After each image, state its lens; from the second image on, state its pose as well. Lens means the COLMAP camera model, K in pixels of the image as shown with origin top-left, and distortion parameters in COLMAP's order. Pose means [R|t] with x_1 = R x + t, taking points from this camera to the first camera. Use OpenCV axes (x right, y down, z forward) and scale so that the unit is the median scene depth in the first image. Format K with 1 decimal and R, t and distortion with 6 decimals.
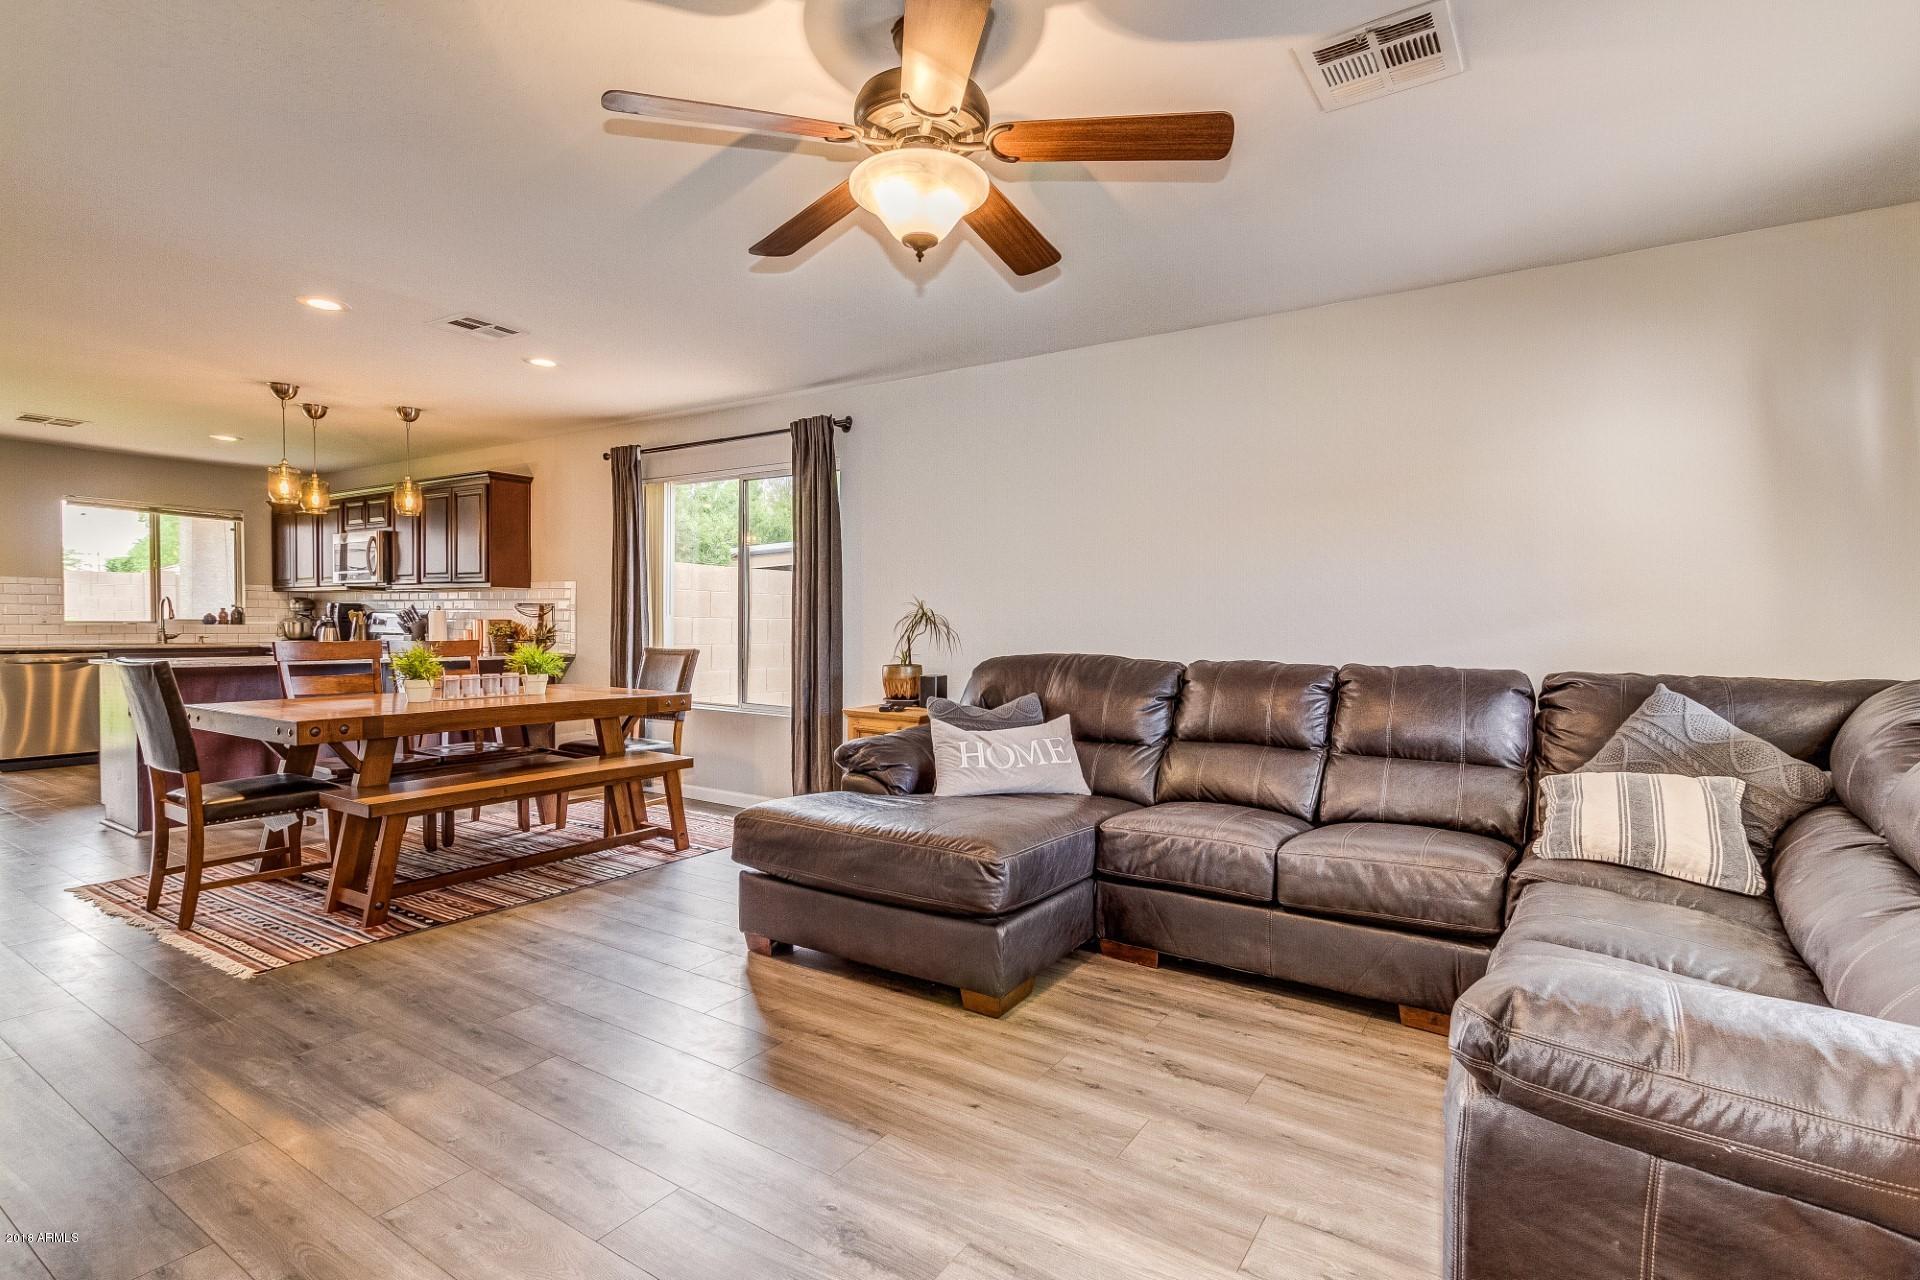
lens RADIAL K [[886.7, 0, 953.9], [0, 886.7, 644.1], [0, 0, 1]] dist [0.003596, -0.003248]
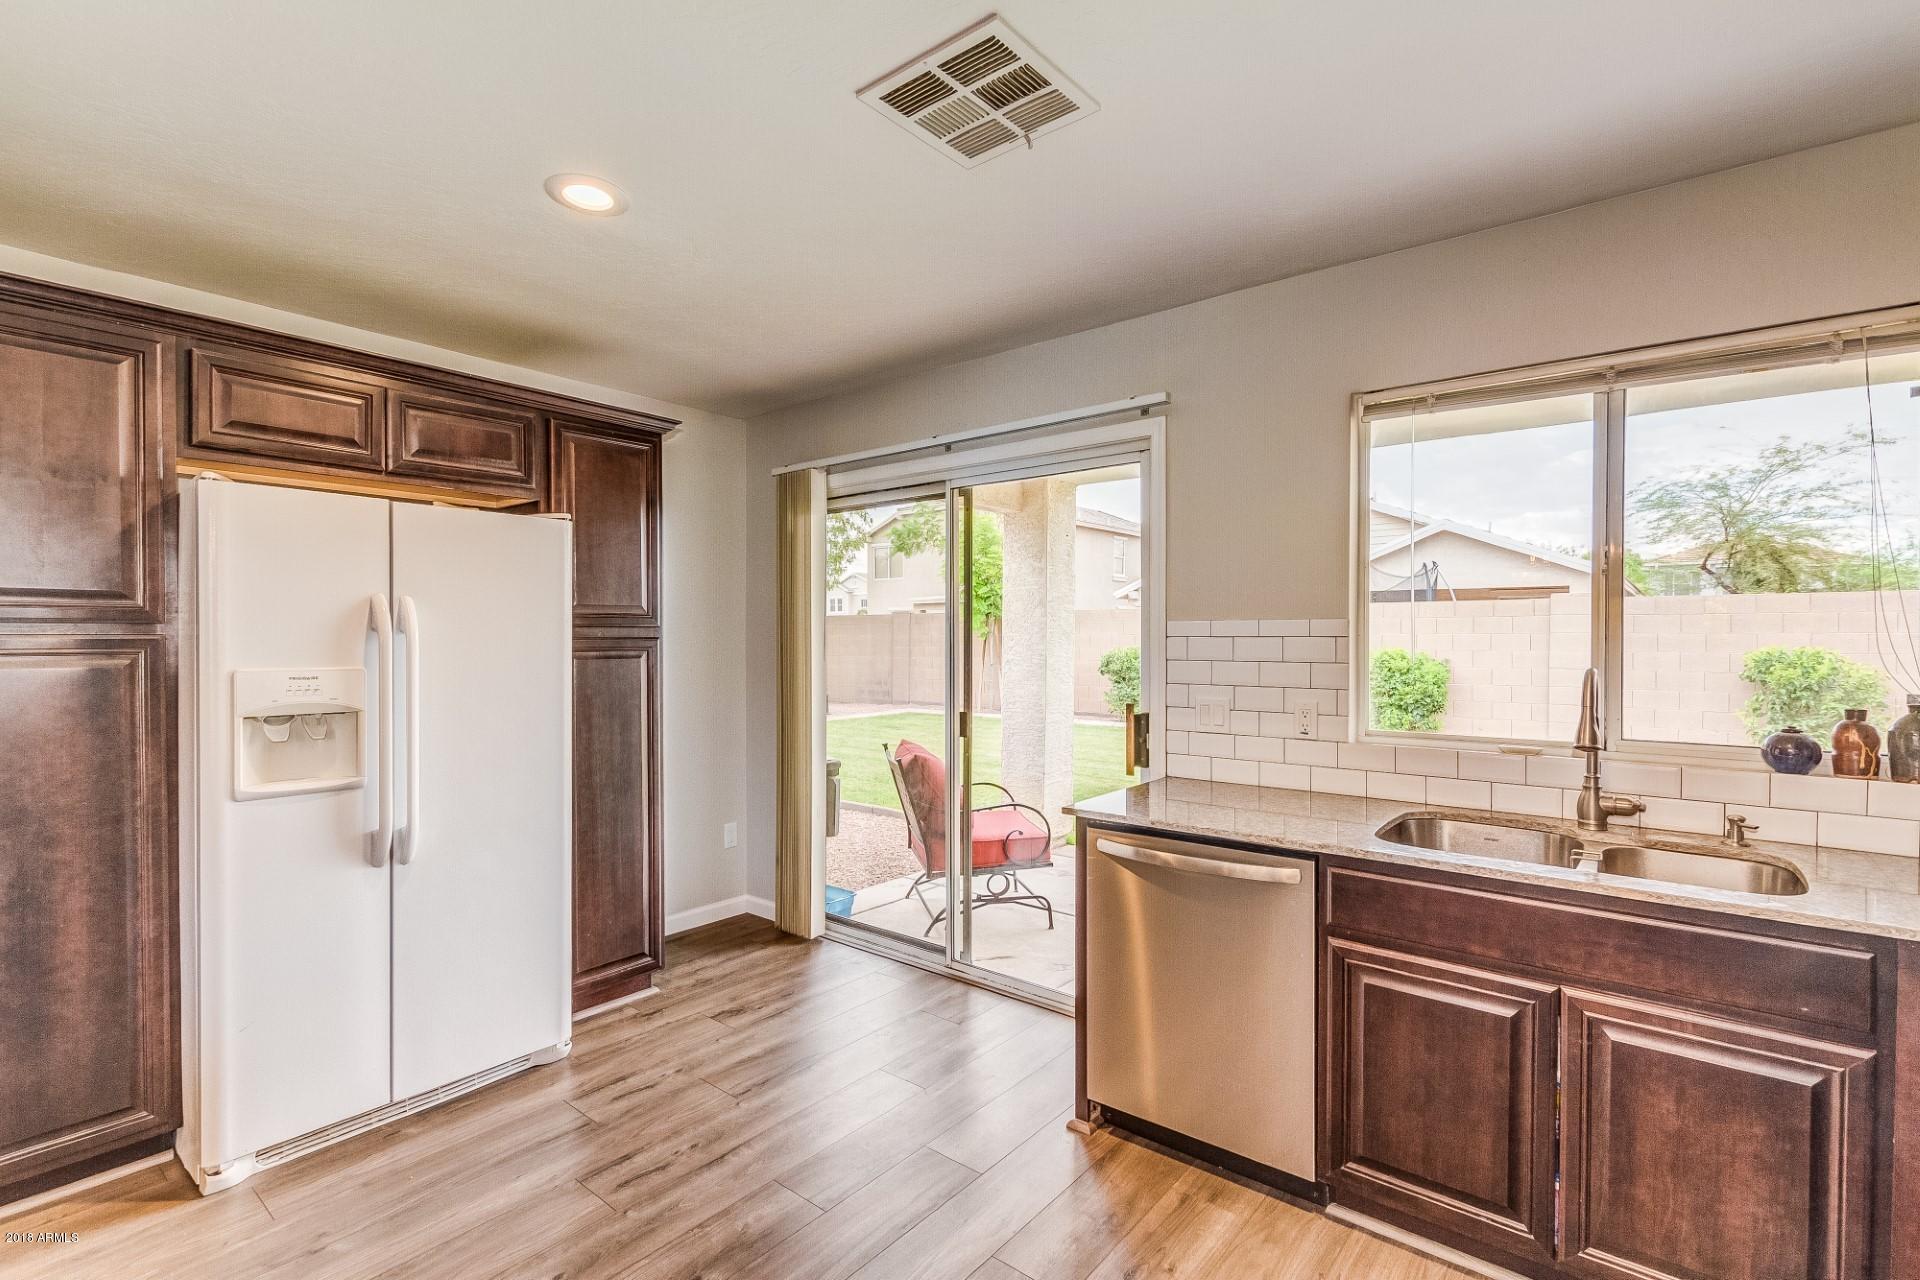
lens RADIAL K [[886.7, 0, 959.1], [0, 886.7, 636.6], [0, 0, 1]] dist [0.003596, -0.003248]
pose [[-0.120565, -0.006921, -0.992681, -0.617067], [-0.028818, 0.999579, -0.003470, -0.061184], [0.992287, 0.028188, -0.120713, 0.886853]]
